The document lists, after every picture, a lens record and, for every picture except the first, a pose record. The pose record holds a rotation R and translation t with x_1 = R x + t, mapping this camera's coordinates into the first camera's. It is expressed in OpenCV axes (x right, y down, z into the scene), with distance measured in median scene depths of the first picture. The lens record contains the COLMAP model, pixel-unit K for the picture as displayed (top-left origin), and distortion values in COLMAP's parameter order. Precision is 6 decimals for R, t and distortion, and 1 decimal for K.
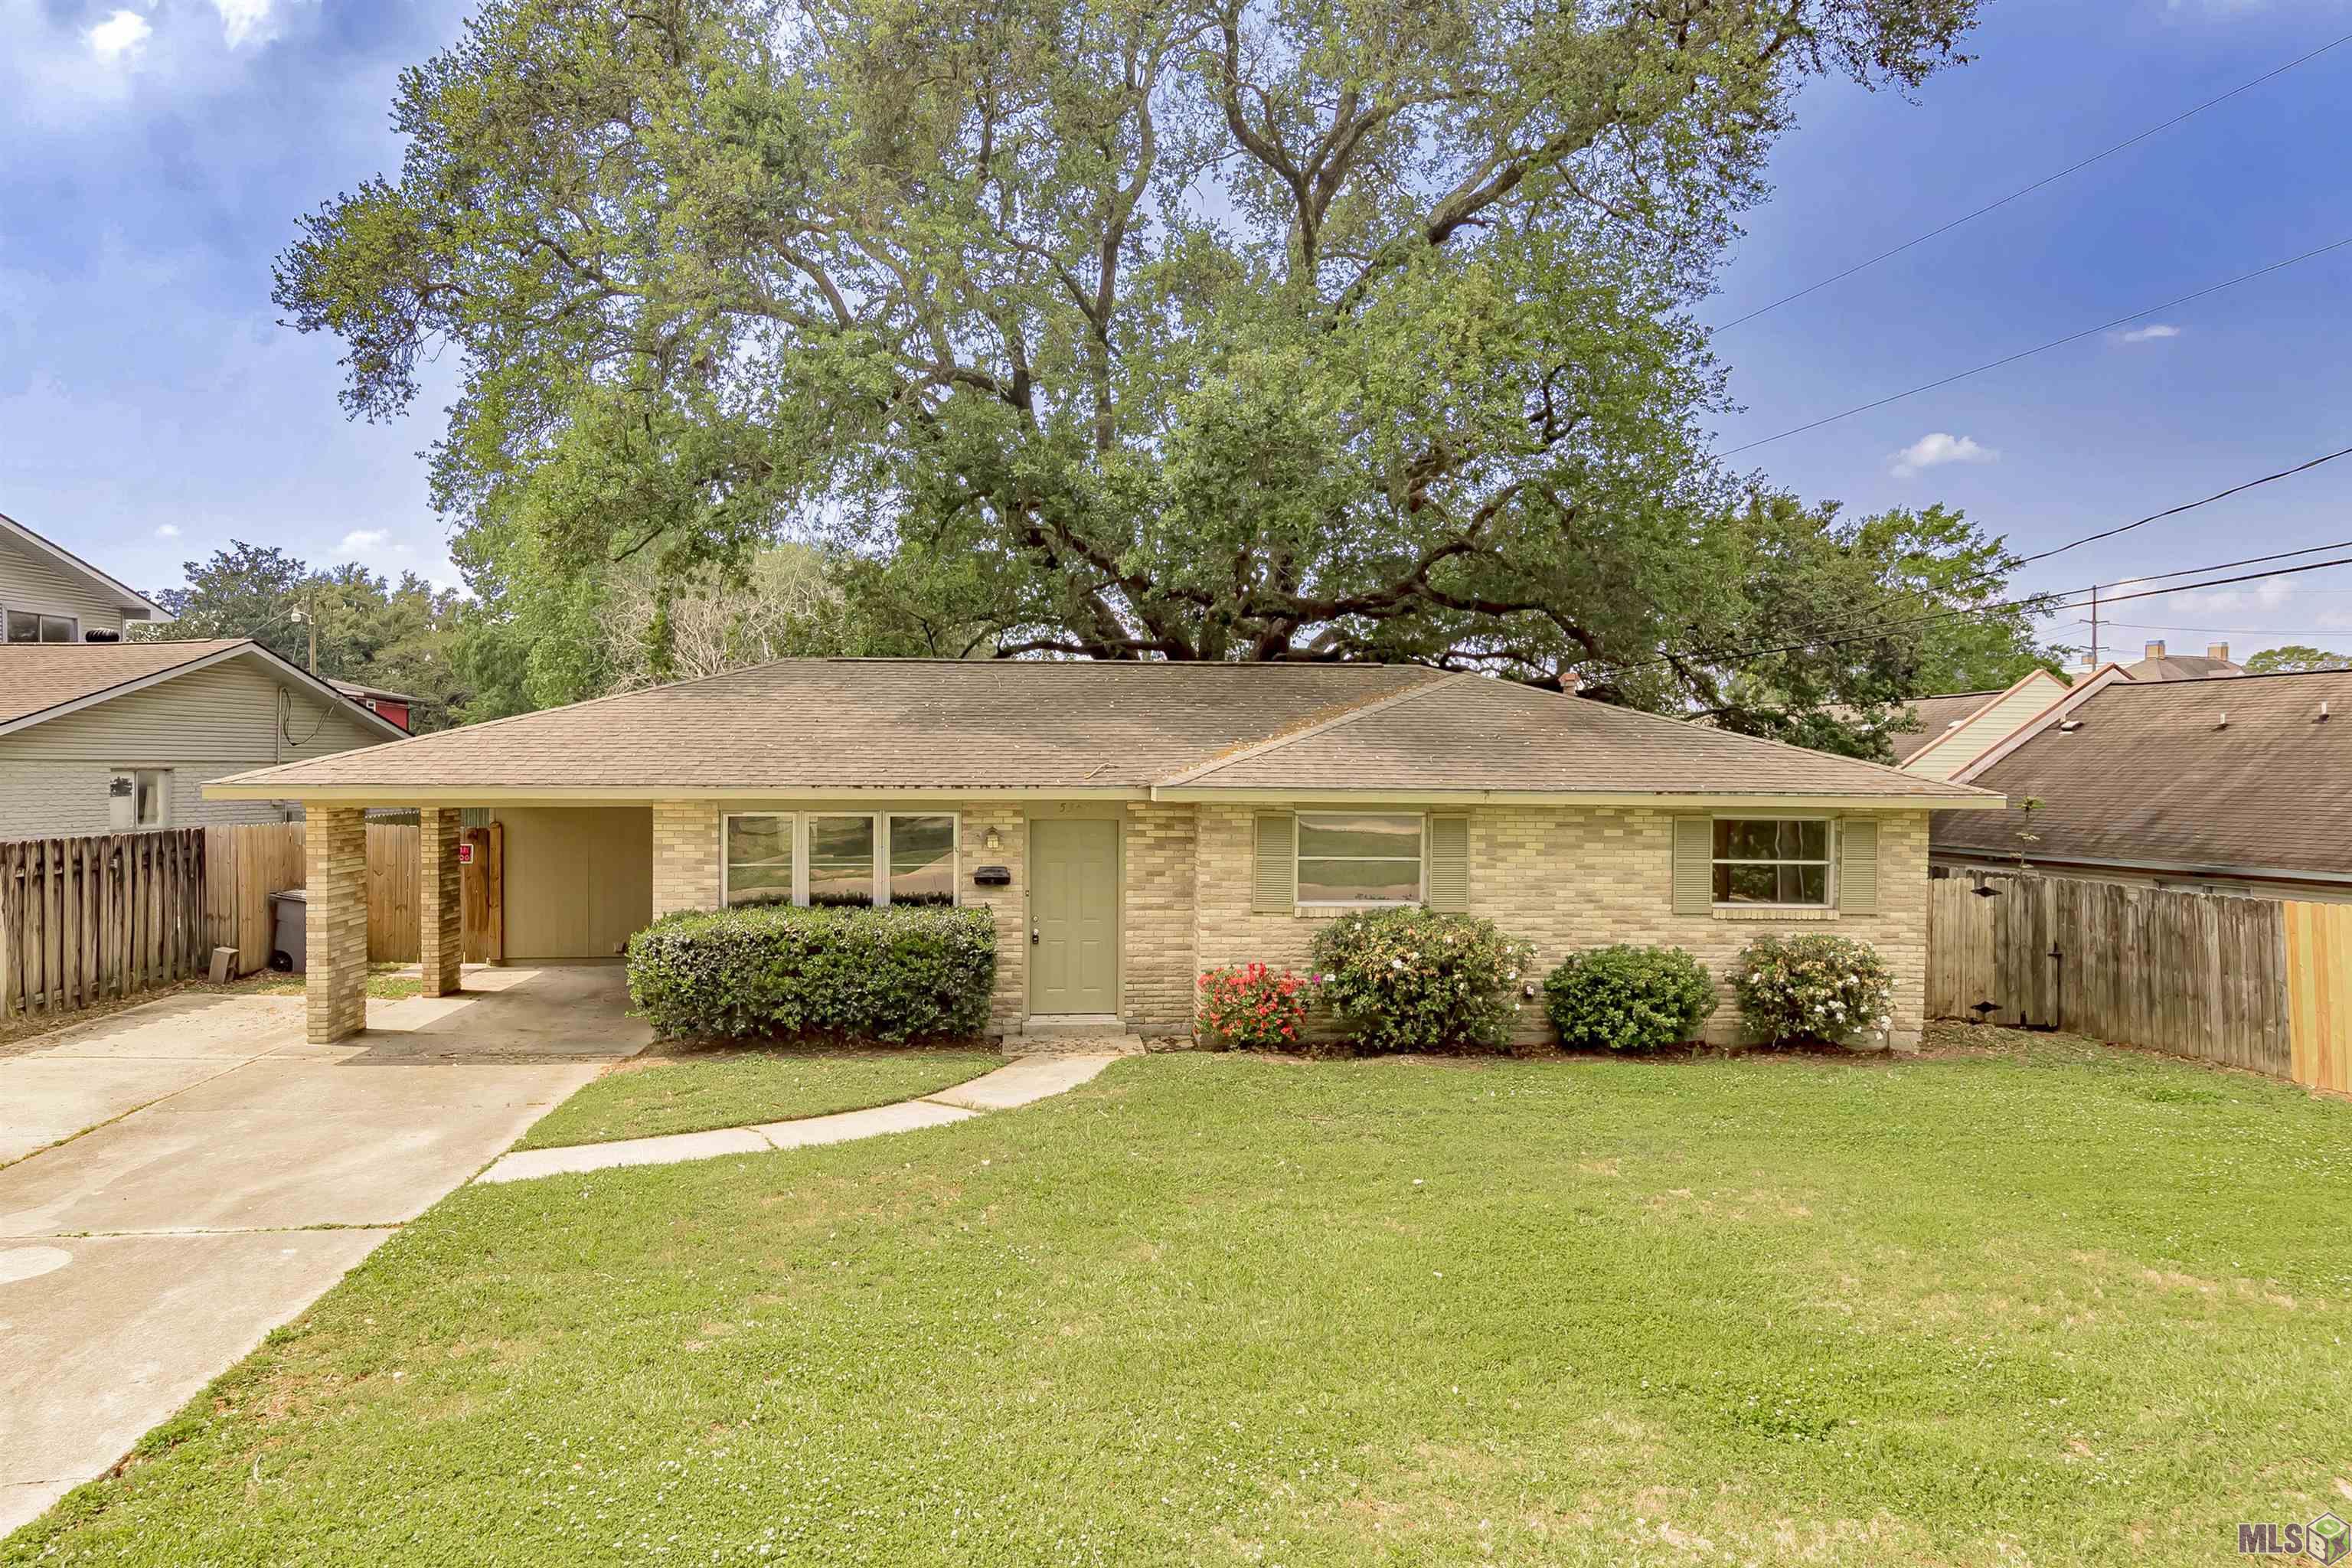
lens RADIAL K [[1419.7, 0, 1172.3], [0, 1419.7, 776.7], [0, 0, 1]] dist [-0.000693, -0.001163]
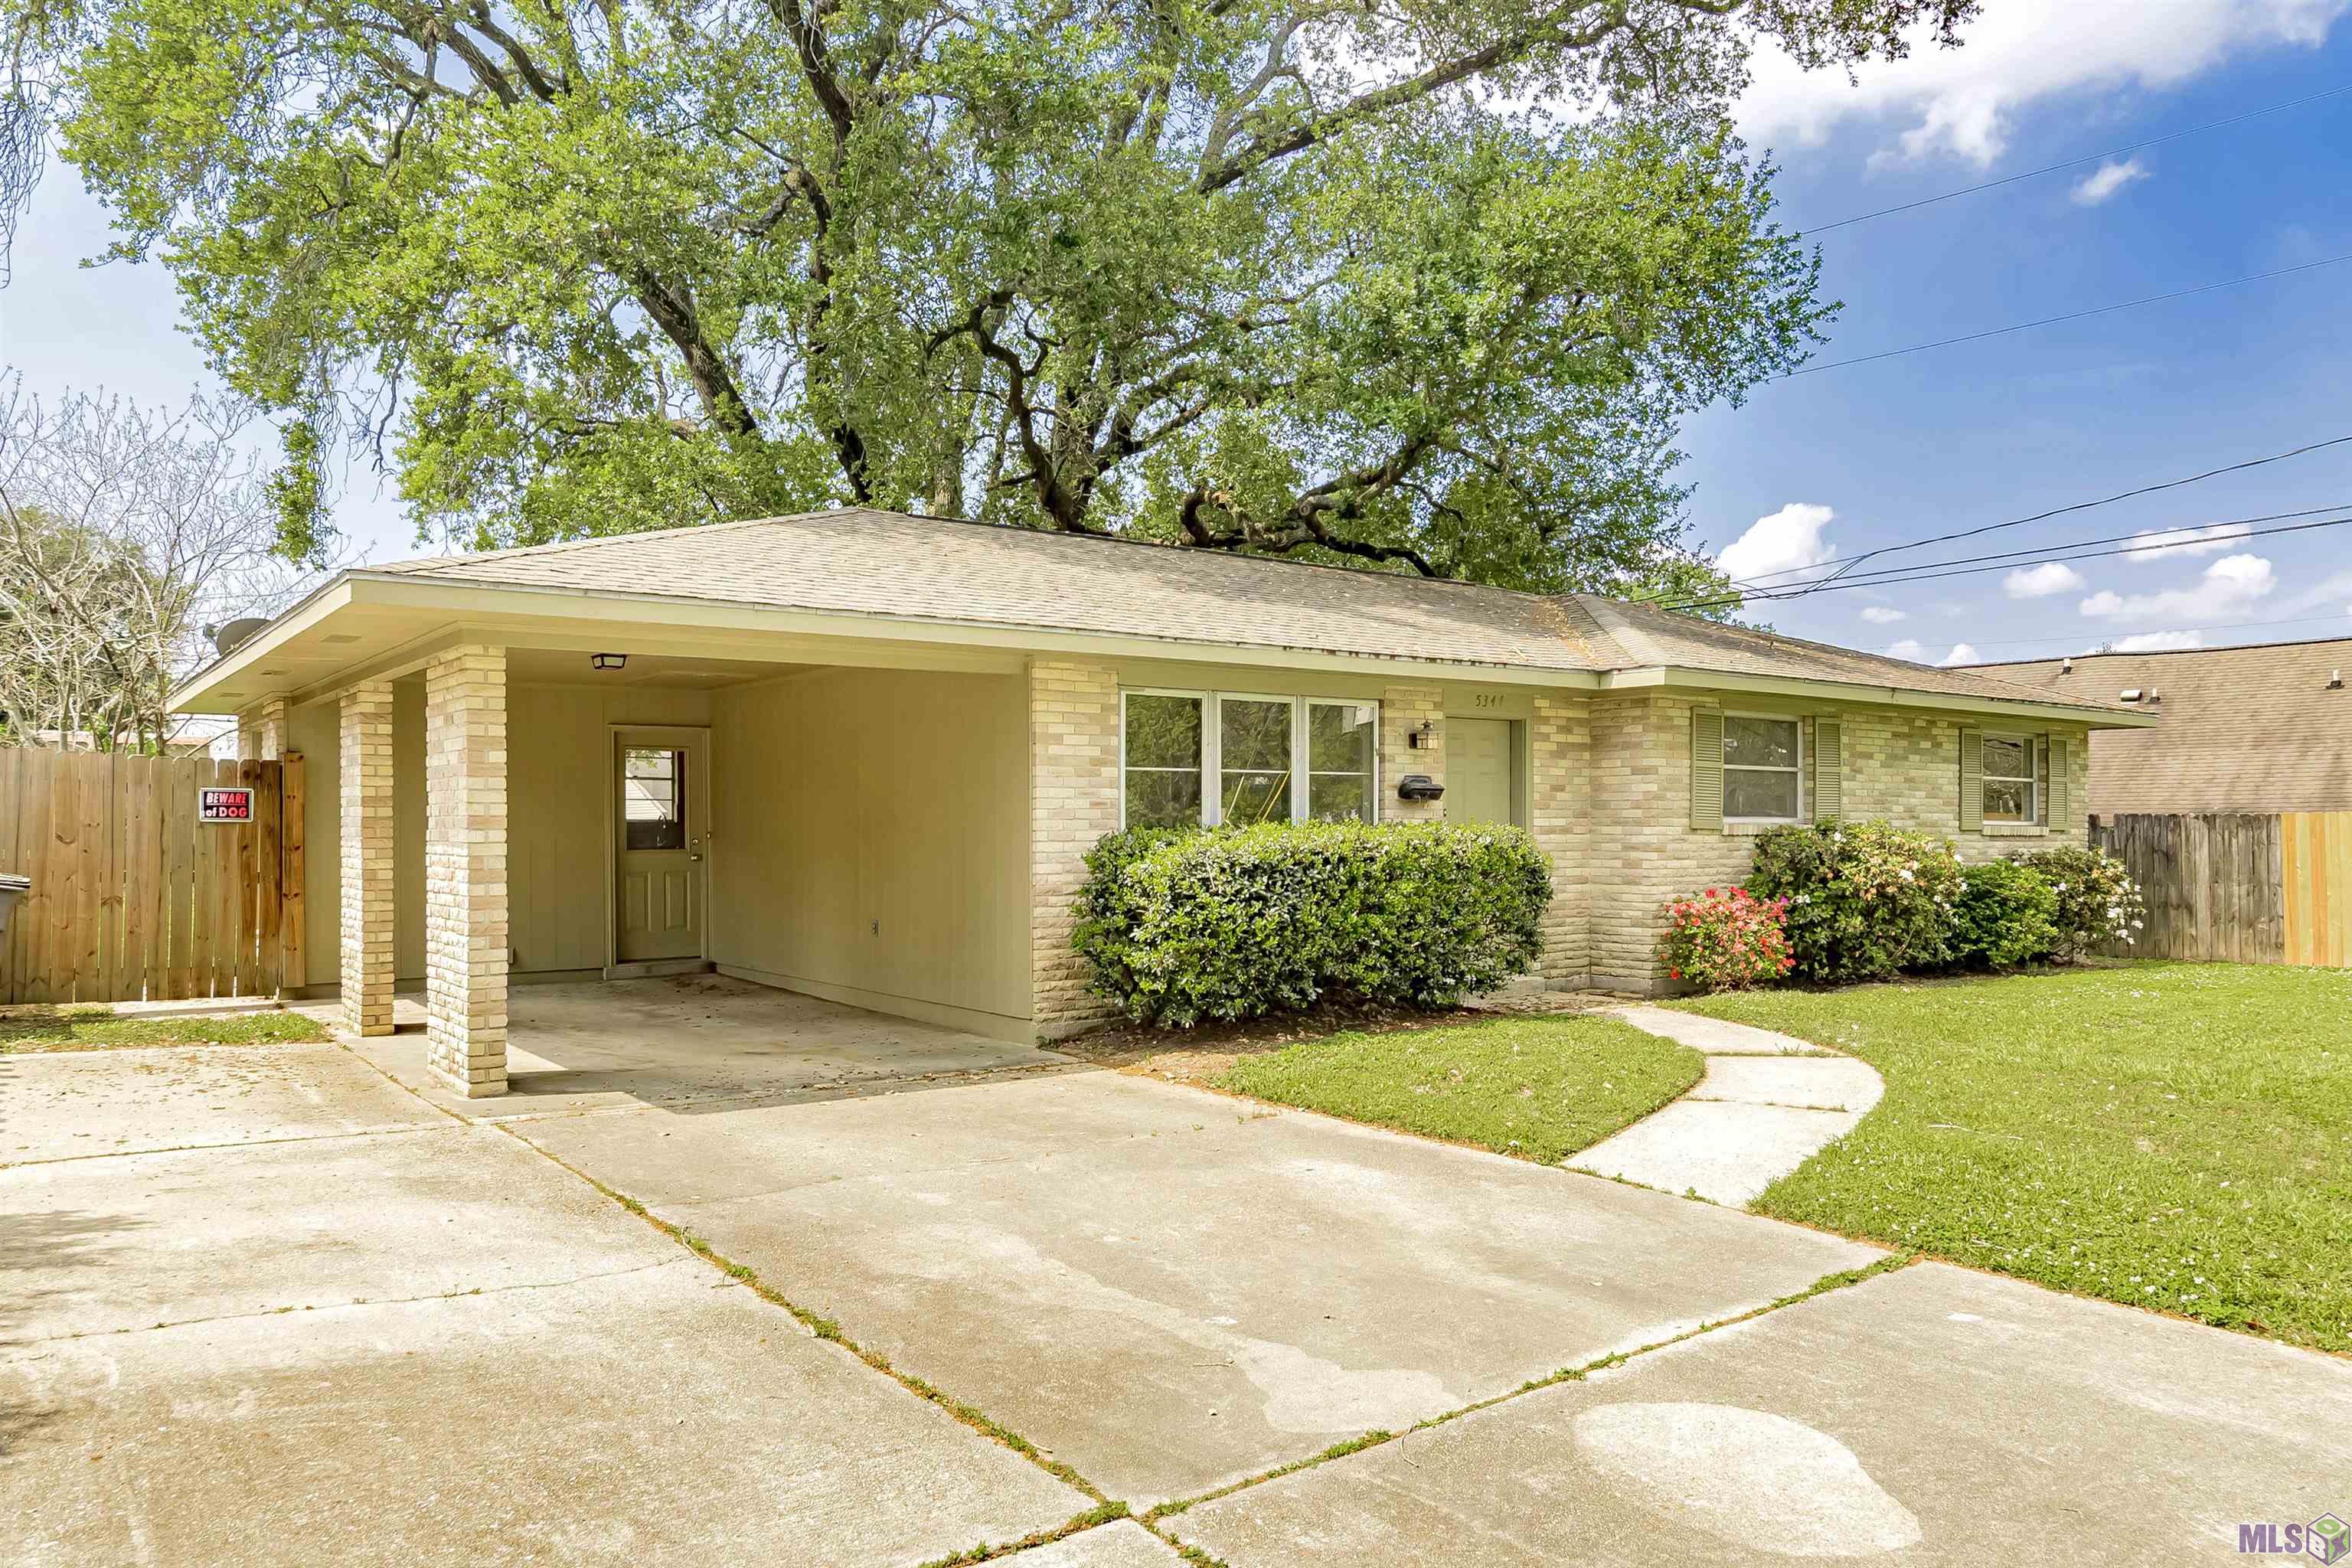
lens RADIAL K [[1539.6, 0, 1176.6], [0, 1539.6, 794.0], [0, 0, 1]] dist [-0.003729, -0.000821]
pose [[0.868941, -0.000898, 0.494916, -0.640423], [0.008890, 0.999865, -0.013794, 0.083538], [-0.494837, 0.016386, 0.868832, 0.365343]]
